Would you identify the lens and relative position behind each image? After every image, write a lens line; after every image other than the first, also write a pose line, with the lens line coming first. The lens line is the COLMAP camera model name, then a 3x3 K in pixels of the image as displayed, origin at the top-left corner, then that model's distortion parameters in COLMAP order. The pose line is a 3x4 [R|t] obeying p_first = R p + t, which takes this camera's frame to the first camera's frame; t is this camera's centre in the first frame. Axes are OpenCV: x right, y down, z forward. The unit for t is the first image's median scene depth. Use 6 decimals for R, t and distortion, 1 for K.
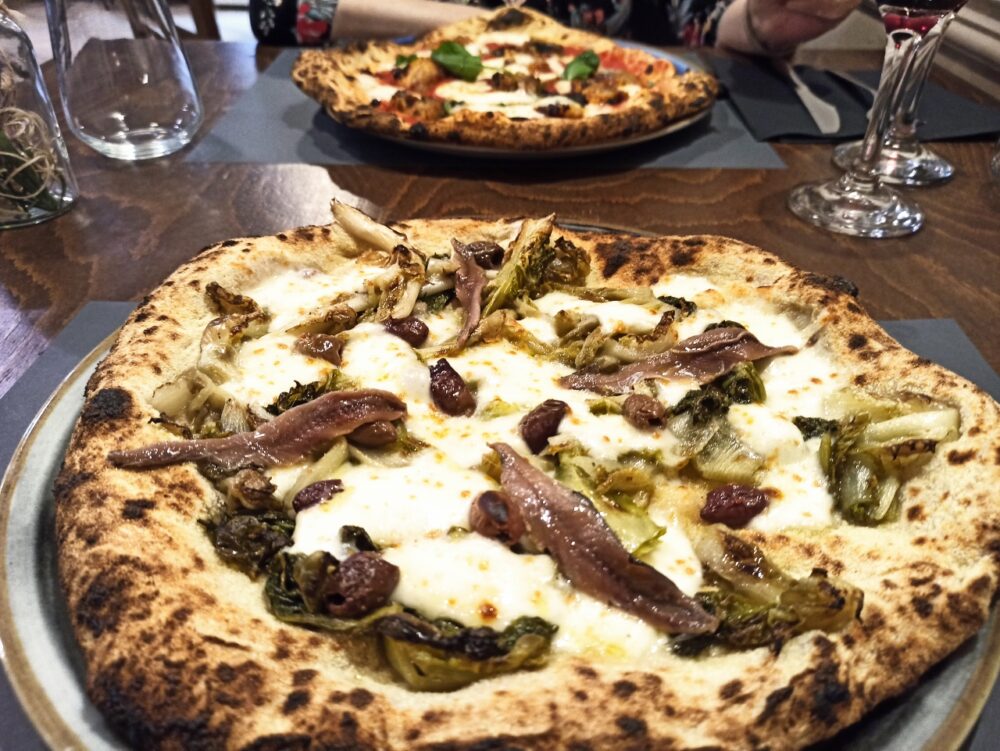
lens RADIAL K [[810.4, 0, 498.6], [0, 810.4, 395.0], [0, 0, 1]] dist [0.039143, -0.078733]
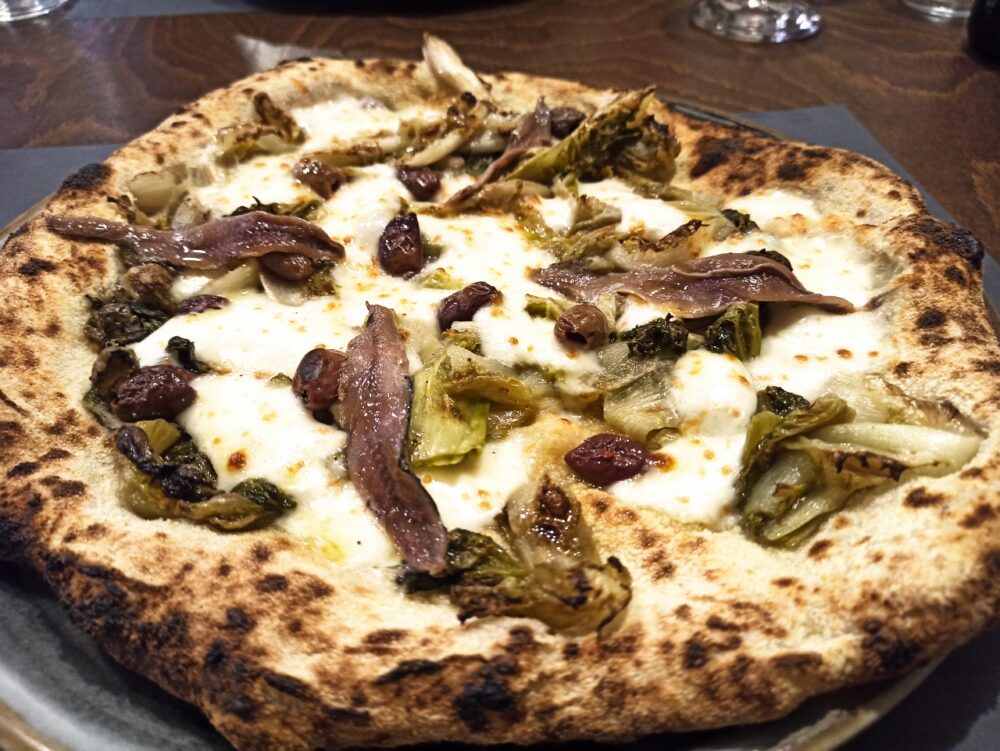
lens RADIAL K [[810.4, 0, 498.6], [0, 810.4, 395.0], [0, 0, 1]] dist [0.039143, -0.078733]
pose [[0.876311, 0.298247, -0.378321, 0.454914], [-0.256730, 0.953627, 0.157118, -0.019985], [0.407637, -0.040558, 0.912243, 0.228409]]
